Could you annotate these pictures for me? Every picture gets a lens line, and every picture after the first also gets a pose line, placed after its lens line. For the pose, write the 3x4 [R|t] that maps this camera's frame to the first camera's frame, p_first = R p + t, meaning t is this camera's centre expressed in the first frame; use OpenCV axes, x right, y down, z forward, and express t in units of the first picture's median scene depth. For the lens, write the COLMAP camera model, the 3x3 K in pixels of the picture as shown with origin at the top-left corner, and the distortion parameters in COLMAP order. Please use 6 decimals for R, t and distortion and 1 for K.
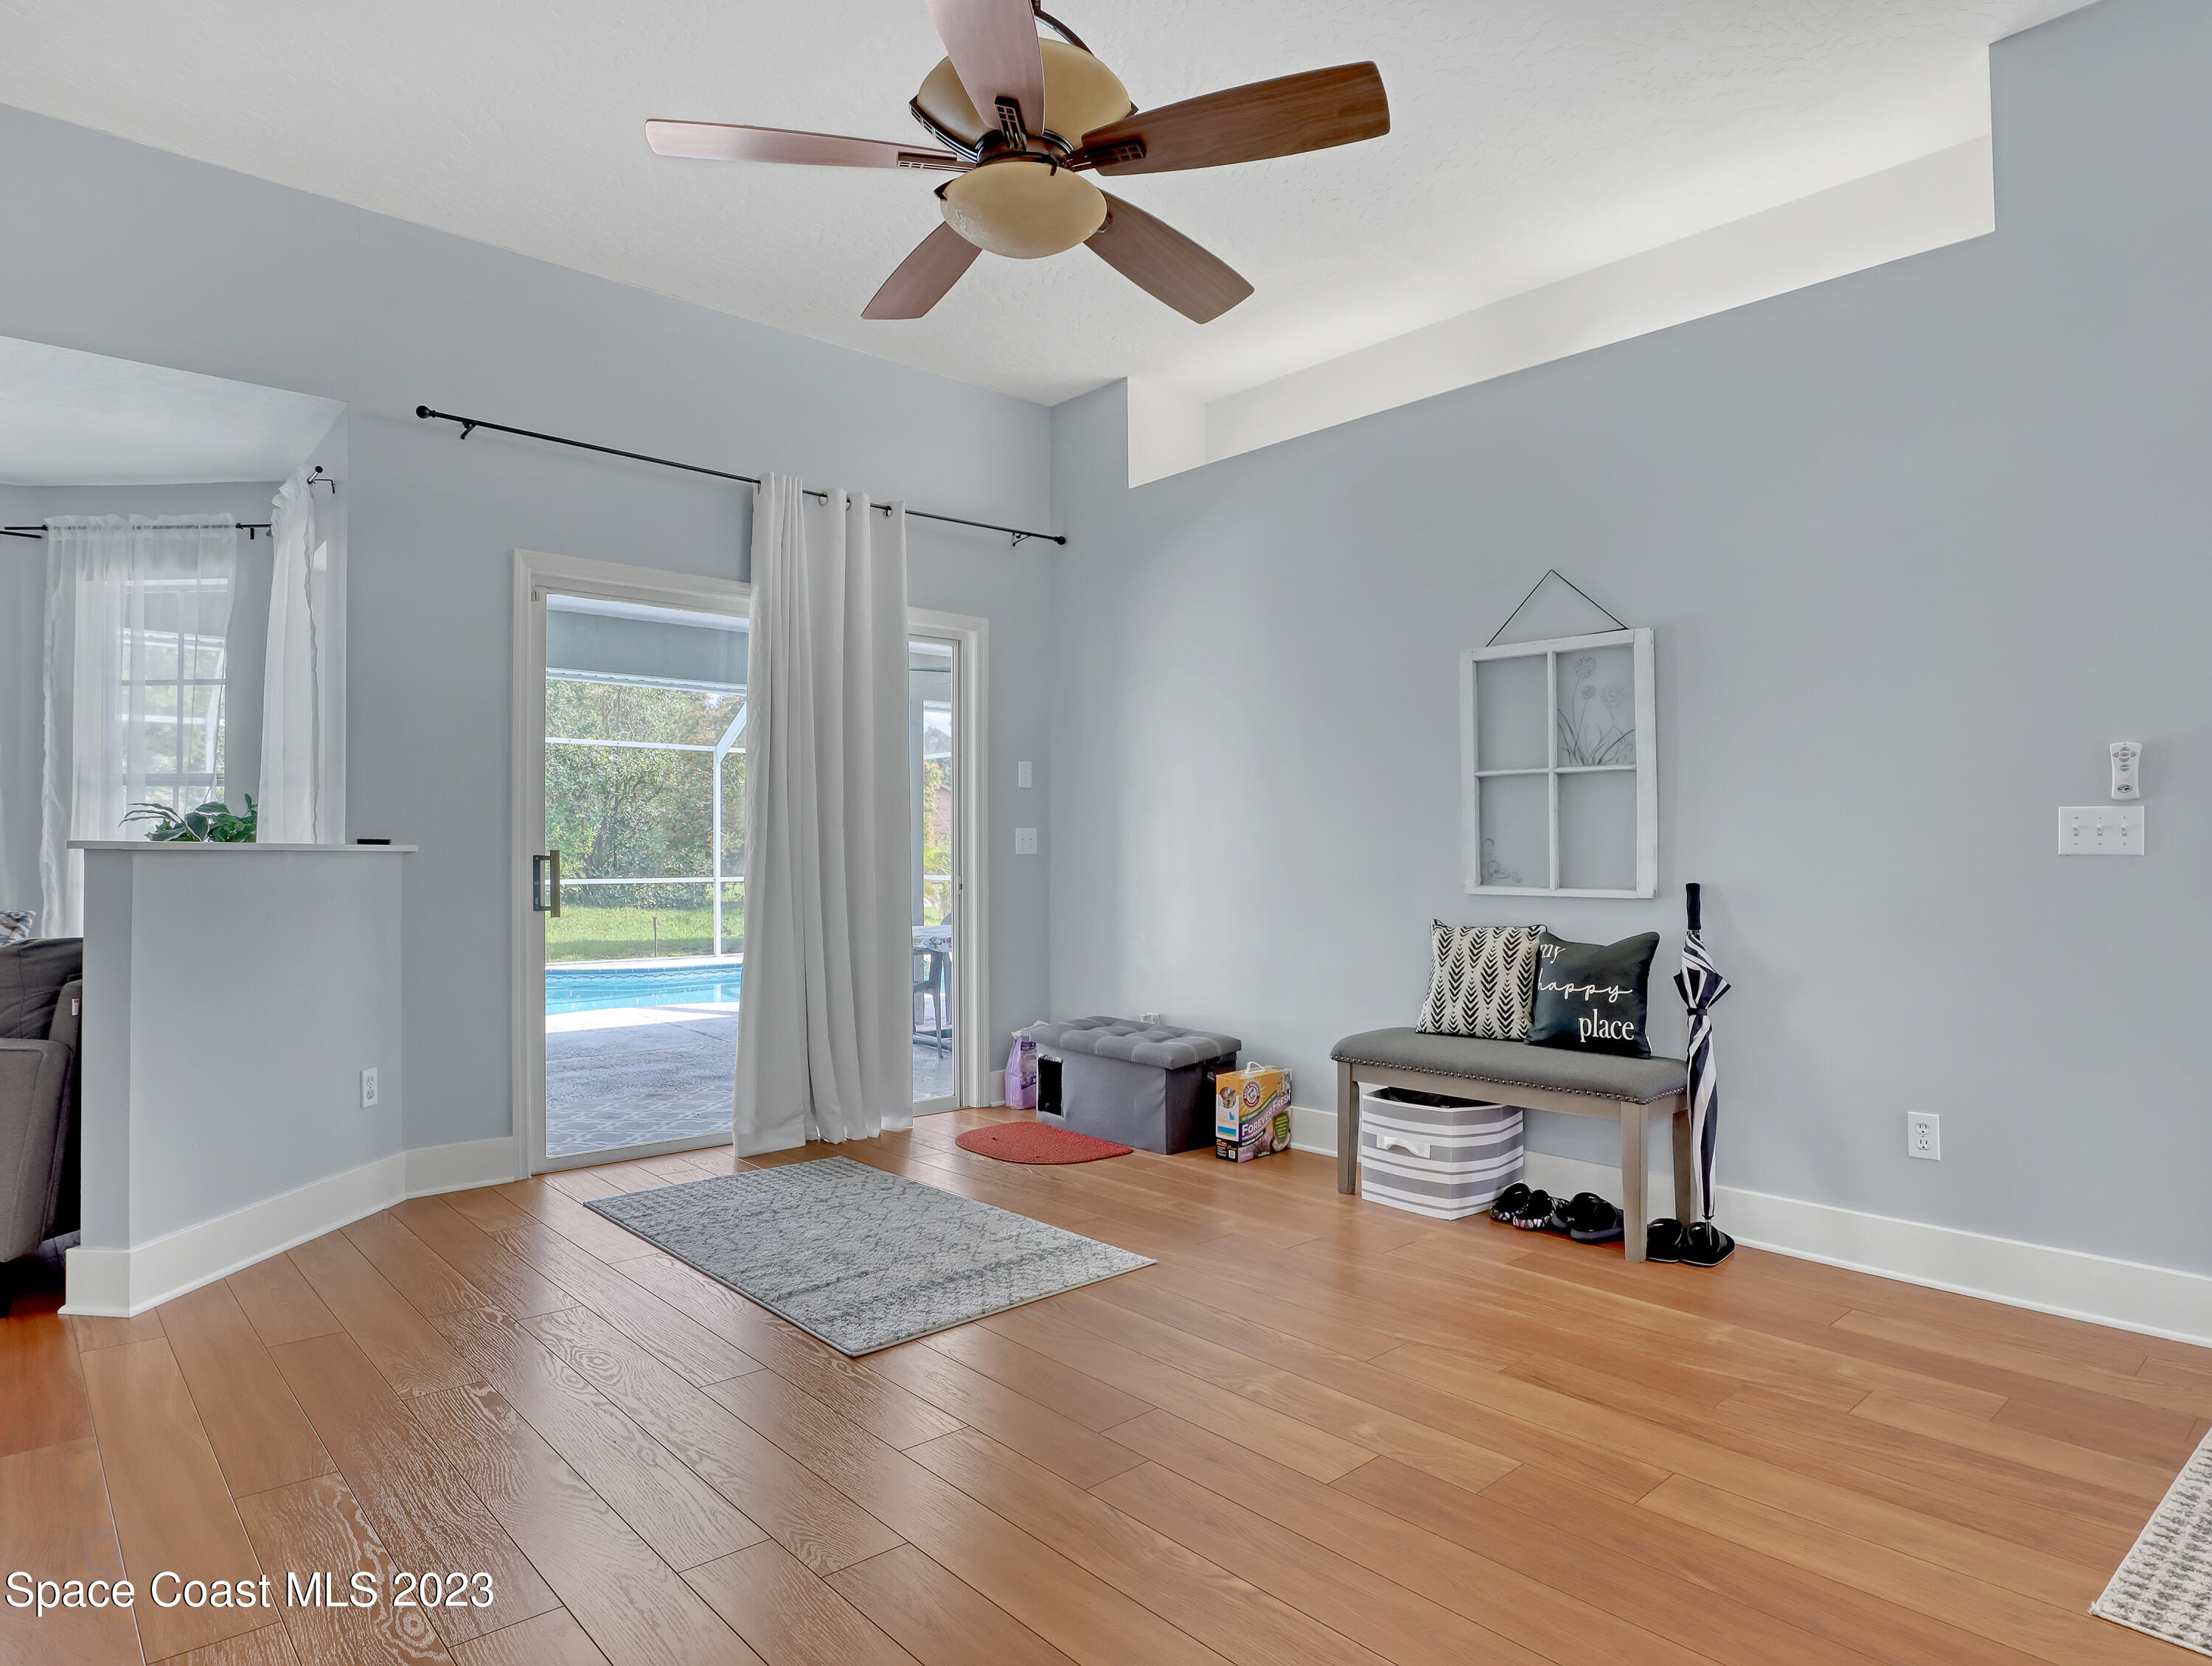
lens RADIAL K [[1296.9, 0, 1106.0], [0, 1296.9, 833.0], [0, 0, 1]] dist [-0.046085, 0.021759]
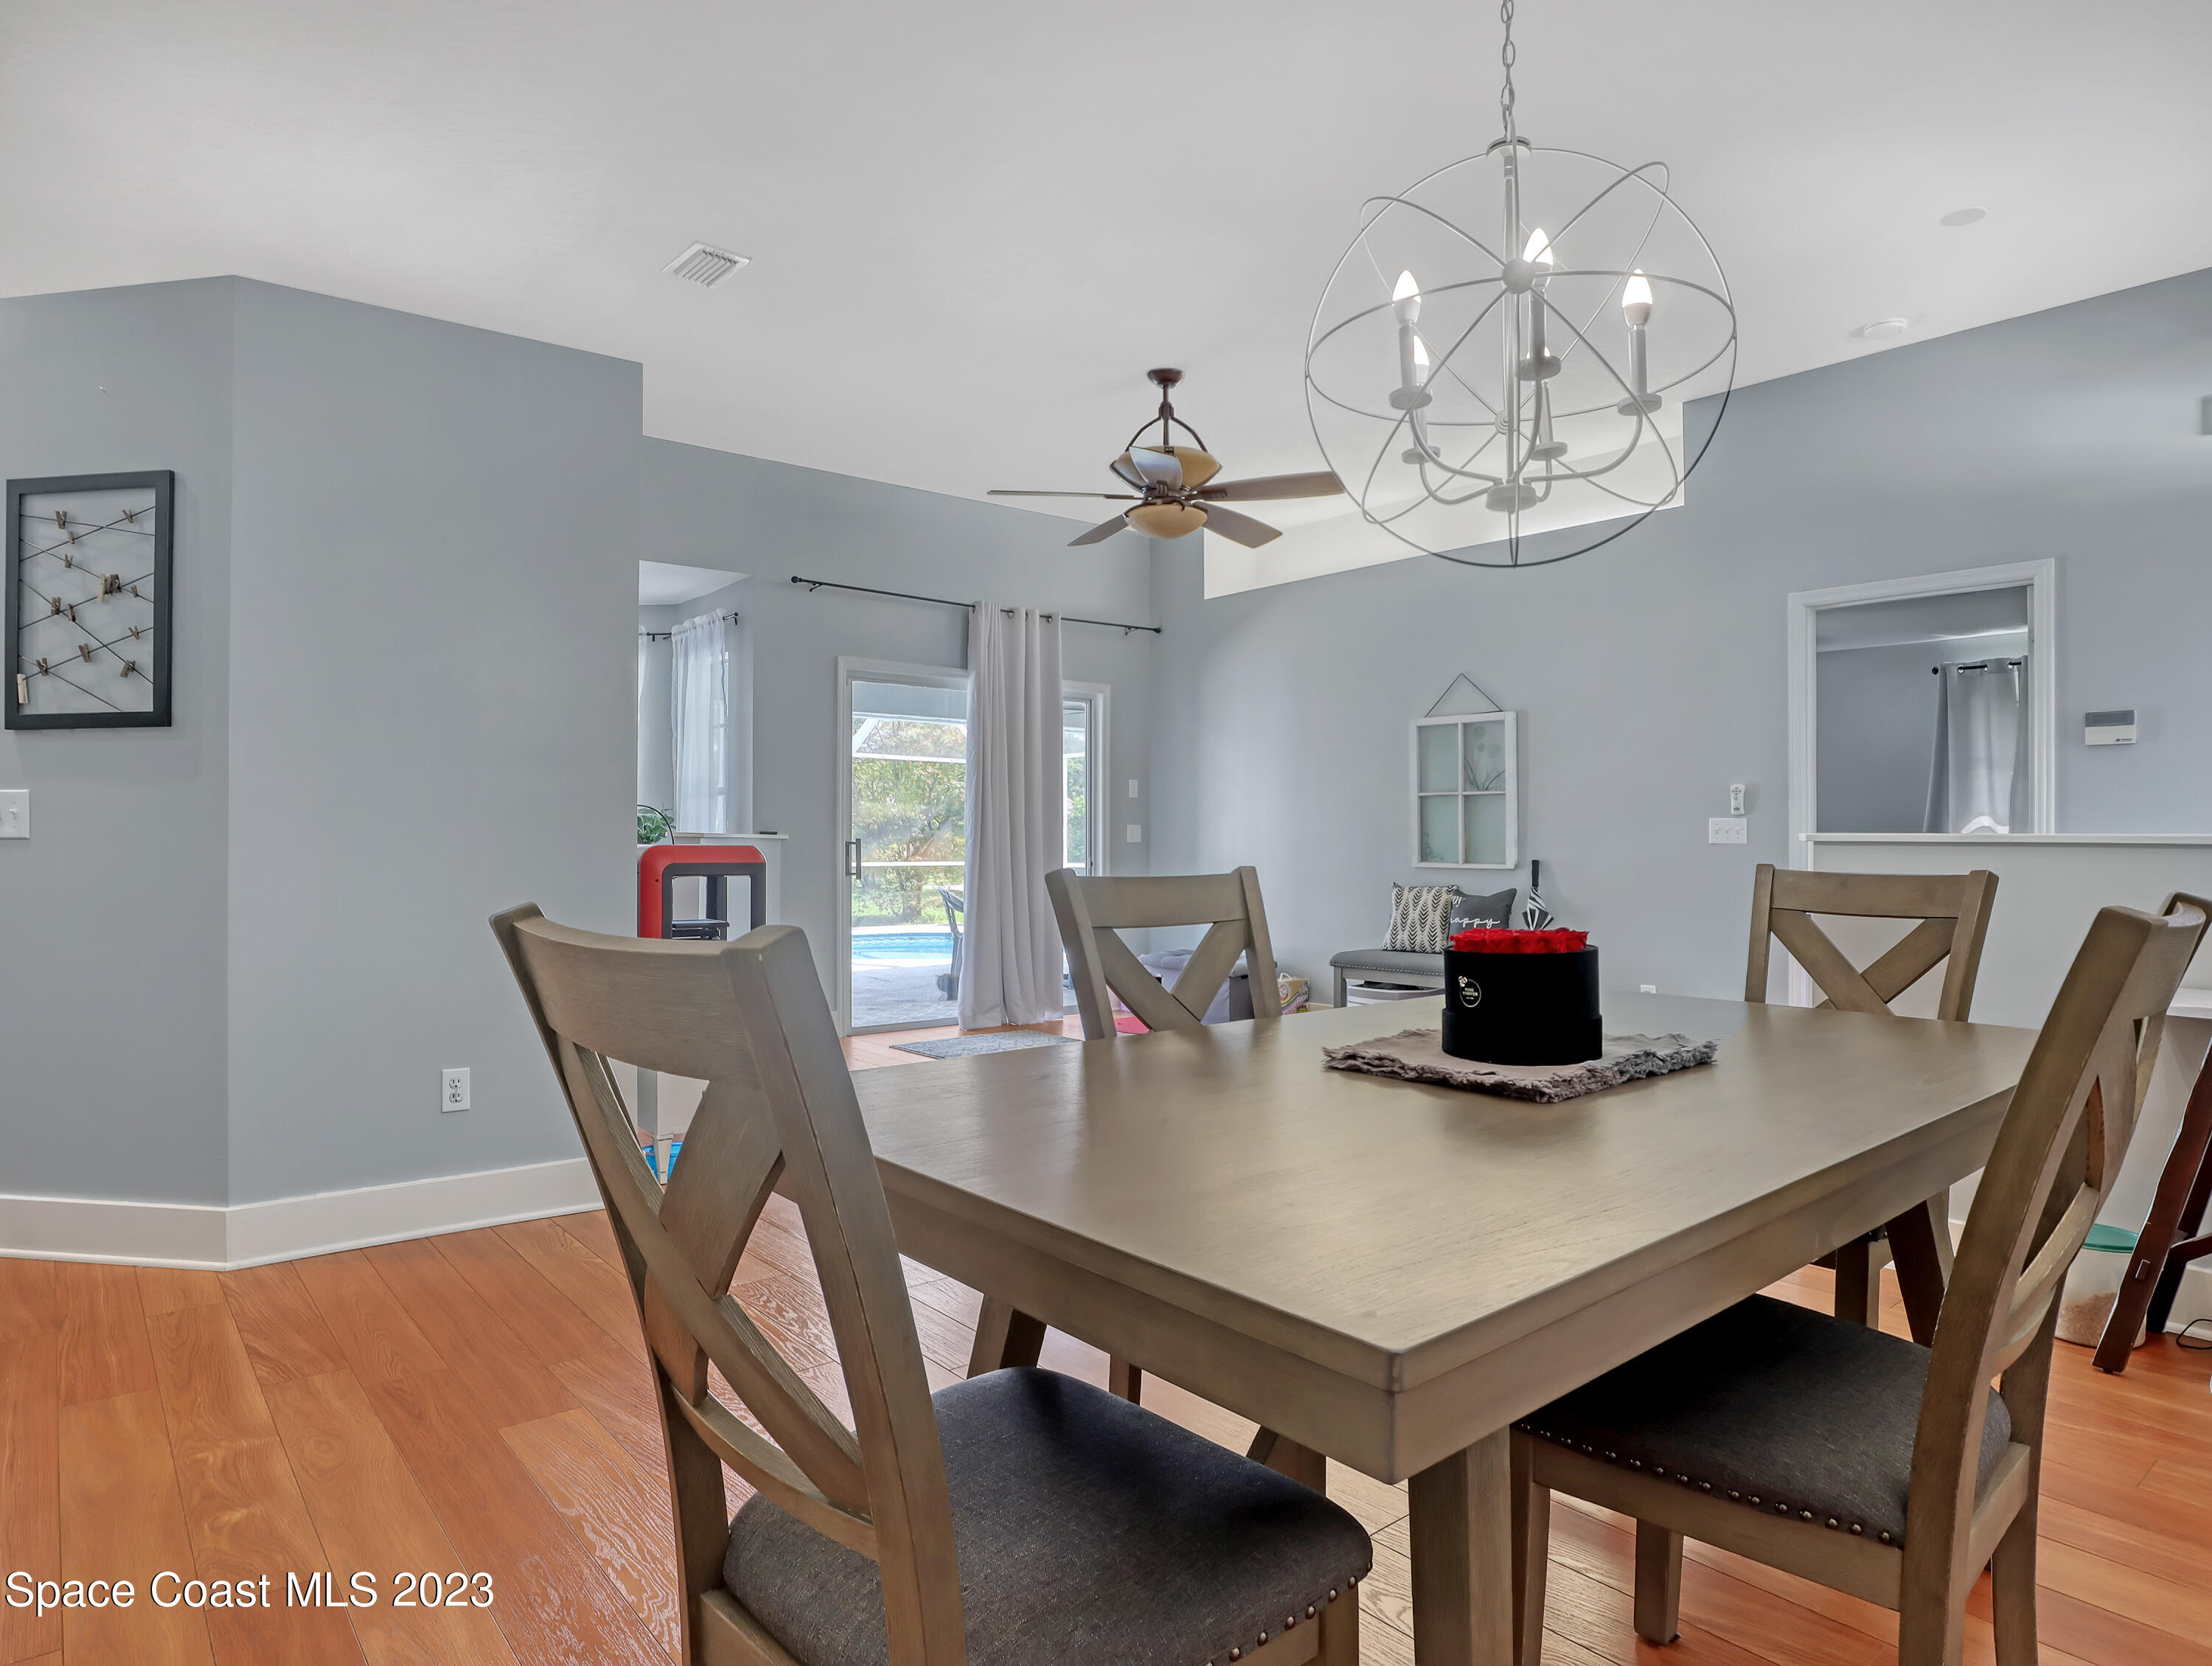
lens RADIAL K [[1273.1, 0, 1147.4], [0, 1273.1, 825.6], [0, 0, 1]] dist [-0.155574, -0.000108]
pose [[0.999979, 0.004202, -0.004939, -0.054894], [-0.004191, 0.999989, 0.002210, -0.008264], [0.004948, -0.002190, 0.999985, -0.643817]]
